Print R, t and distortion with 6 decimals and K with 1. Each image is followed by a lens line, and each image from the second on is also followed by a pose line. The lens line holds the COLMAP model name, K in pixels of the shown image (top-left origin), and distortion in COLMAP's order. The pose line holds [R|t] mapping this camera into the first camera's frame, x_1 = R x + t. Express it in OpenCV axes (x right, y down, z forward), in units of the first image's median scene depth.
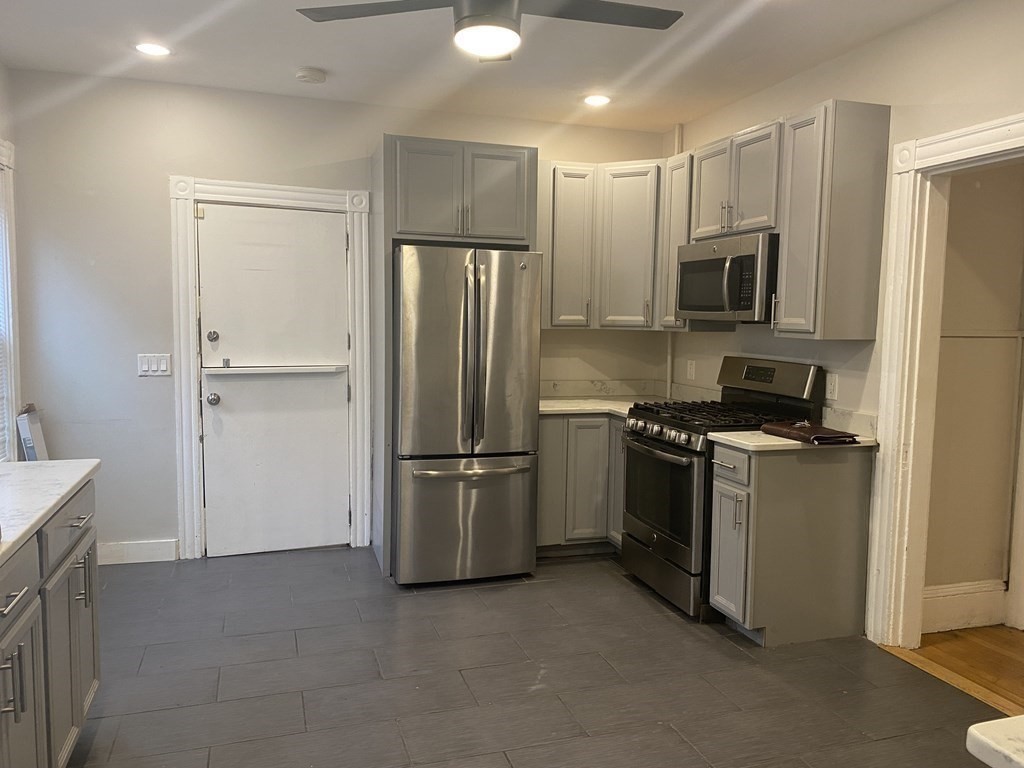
lens RADIAL K [[781.6, 0, 518.4], [0, 781.6, 378.4], [0, 0, 1]] dist [0.057863, -0.094748]
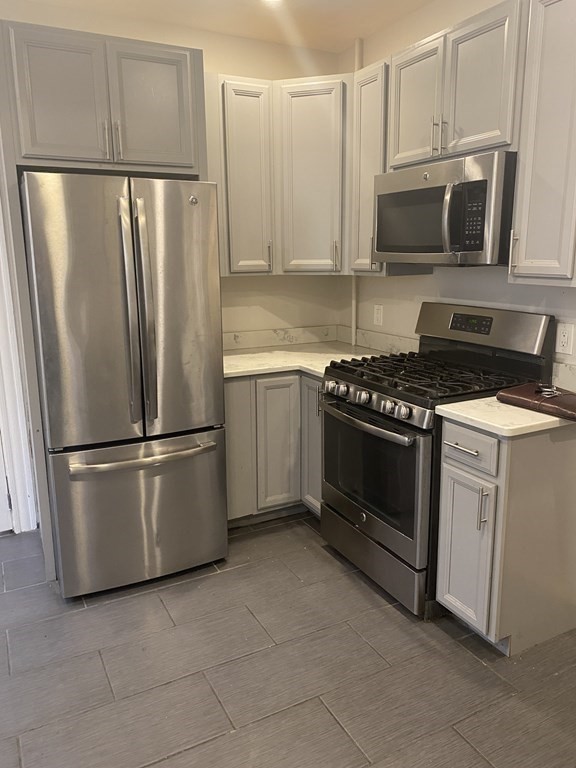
lens RADIAL K [[586.2, 0, 291.9], [0, 586.2, 380.5], [0, 0, 1]] dist [0.057863, -0.094748]
pose [[0.985753, -0.059018, 0.157505, -0.000226], [0.037757, 0.990165, 0.134716, -0.038297], [-0.163907, -0.126850, 0.978286, 0.366357]]
